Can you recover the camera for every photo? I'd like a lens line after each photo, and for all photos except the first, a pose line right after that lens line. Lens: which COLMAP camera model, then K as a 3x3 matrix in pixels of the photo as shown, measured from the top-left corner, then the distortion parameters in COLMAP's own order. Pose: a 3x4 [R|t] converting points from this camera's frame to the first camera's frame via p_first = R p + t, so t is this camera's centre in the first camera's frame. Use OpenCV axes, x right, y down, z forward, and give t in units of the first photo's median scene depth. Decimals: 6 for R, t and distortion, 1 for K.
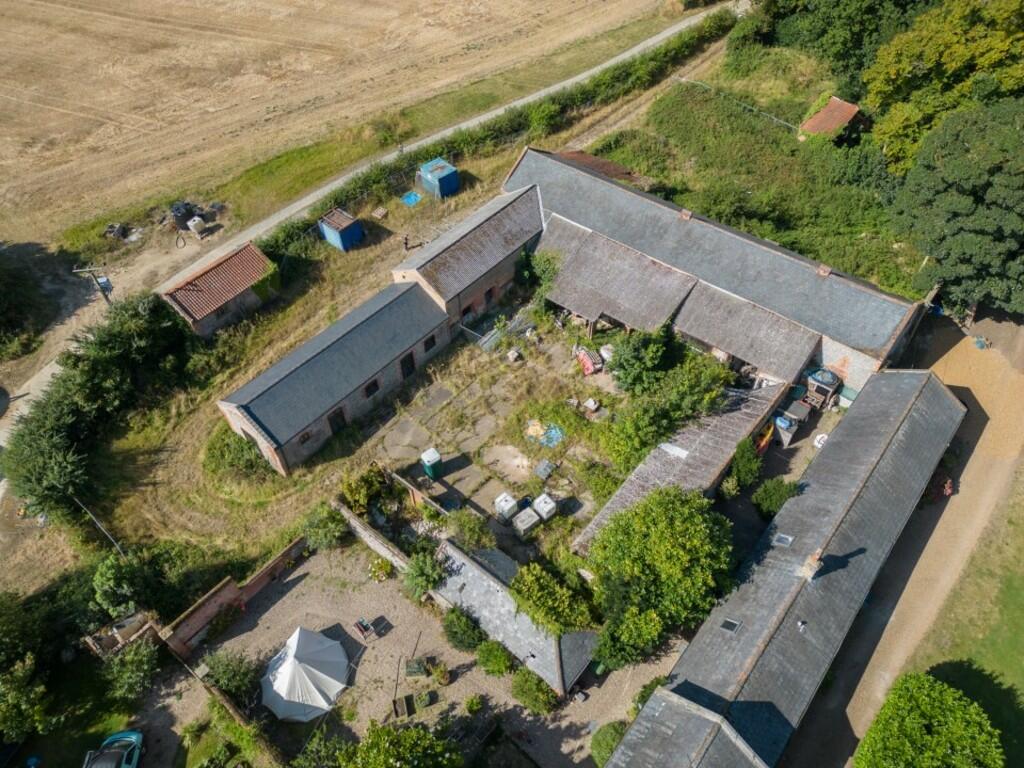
lens RADIAL K [[708.6, 0, 513.2], [0, 708.6, 386.1], [0, 0, 1]] dist [0.045103, -0.016029]
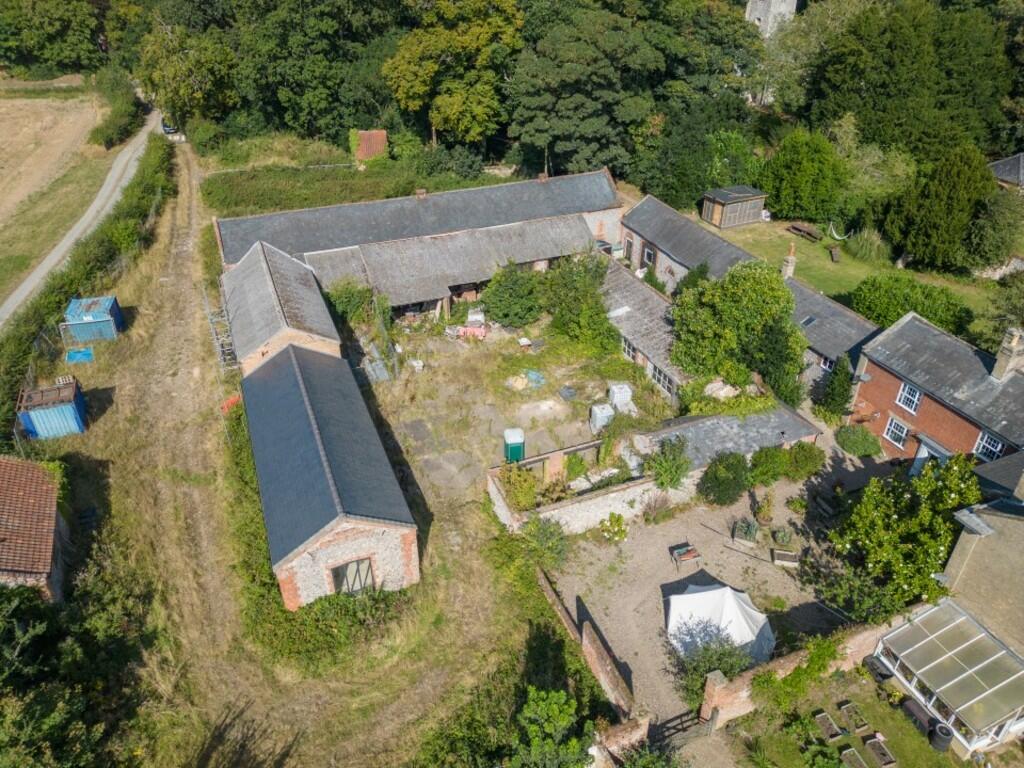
lens RADIAL K [[708.6, 0, 513.2], [0, 708.6, 386.1], [0, 0, 1]] dist [0.045103, -0.016029]
pose [[0.466114, -0.465570, 0.752318, -0.696215], [0.653855, 0.754110, 0.061570, 0.000987], [-0.595996, 0.463209, 0.655917, 0.390429]]
